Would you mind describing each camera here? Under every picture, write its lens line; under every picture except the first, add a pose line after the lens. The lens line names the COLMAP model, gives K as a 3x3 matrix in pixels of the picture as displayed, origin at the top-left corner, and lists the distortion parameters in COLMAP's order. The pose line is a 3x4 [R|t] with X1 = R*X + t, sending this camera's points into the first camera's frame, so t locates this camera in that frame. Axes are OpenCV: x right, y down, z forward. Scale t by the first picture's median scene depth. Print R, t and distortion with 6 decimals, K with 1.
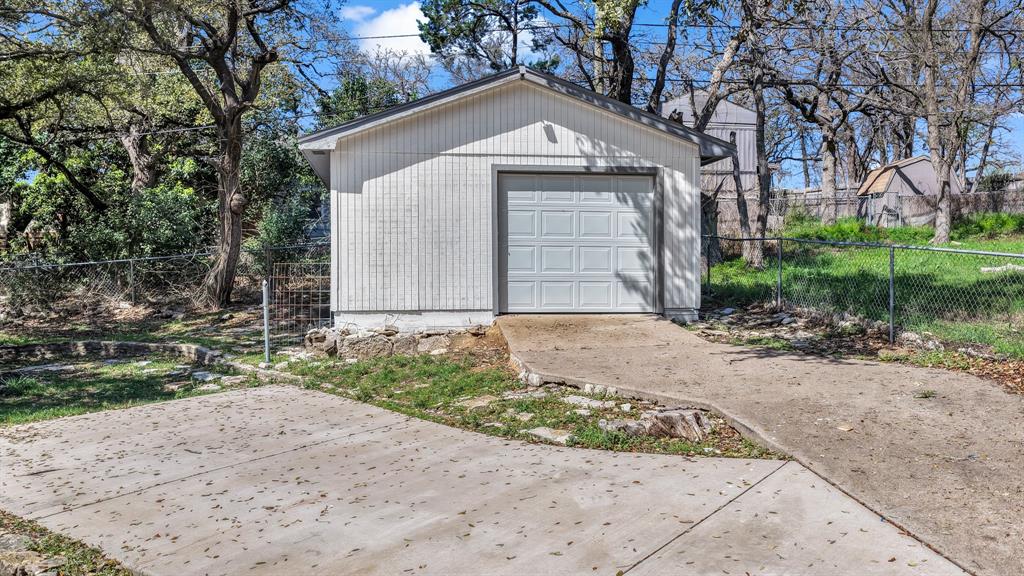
lens RADIAL K [[883.8, 0, 512.2], [0, 883.8, 274.1], [0, 0, 1]] dist [-0.014383, 0.050363]
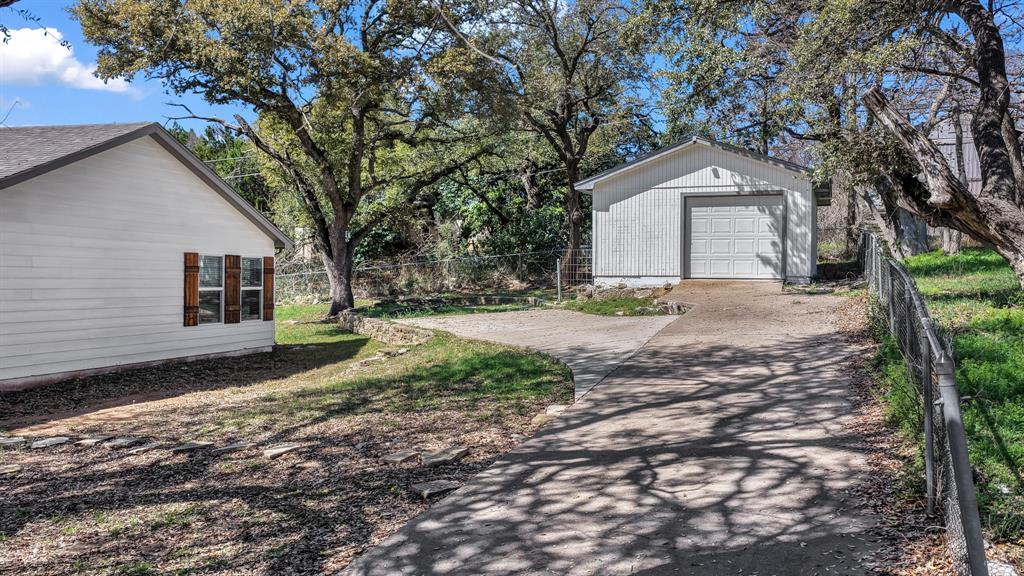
lens RADIAL K [[883.8, 0, 512.1], [0, 883.8, 288.5], [0, 0, 1]] dist [-0.014383, 0.050363]
pose [[0.884971, 0.009986, -0.465539, 0.483238], [-0.006711, 0.999940, 0.008693, 0.051049], [0.465597, -0.004569, 0.884985, -0.683938]]
